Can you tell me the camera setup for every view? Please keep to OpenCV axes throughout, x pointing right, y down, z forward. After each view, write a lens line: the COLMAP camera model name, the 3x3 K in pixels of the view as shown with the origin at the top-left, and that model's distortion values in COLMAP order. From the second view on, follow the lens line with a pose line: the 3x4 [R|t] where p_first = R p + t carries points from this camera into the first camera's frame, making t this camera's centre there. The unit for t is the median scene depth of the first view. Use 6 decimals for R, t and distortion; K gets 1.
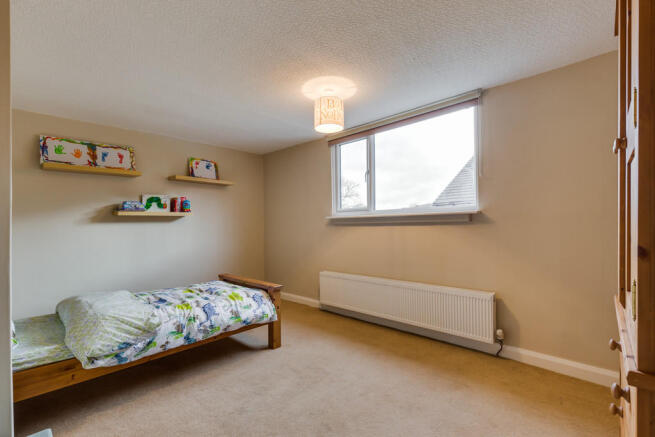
lens RADIAL K [[297.2, 0, 328.7], [0, 297.2, 222.9], [0, 0, 1]] dist [0.011609, 0.000090]
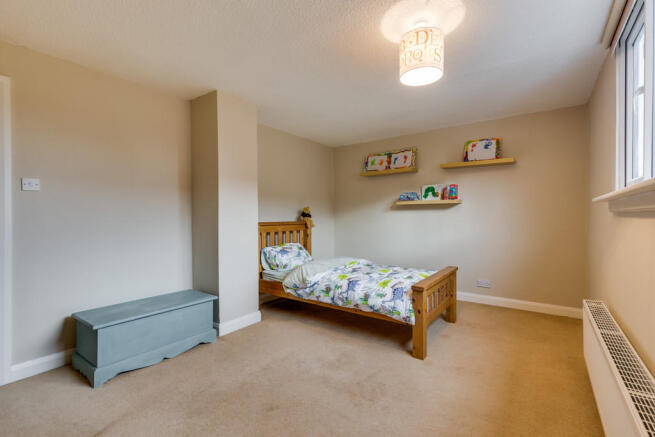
lens RADIAL K [[297.2, 0, 329.4], [0, 297.2, 216.4], [0, 0, 1]] dist [0.011609, 0.000090]
pose [[0.125734, 0.017896, -0.991903, 0.513444], [0.006478, 0.999801, 0.018859, -0.000768], [0.992043, -0.008797, 0.125593, 0.529498]]
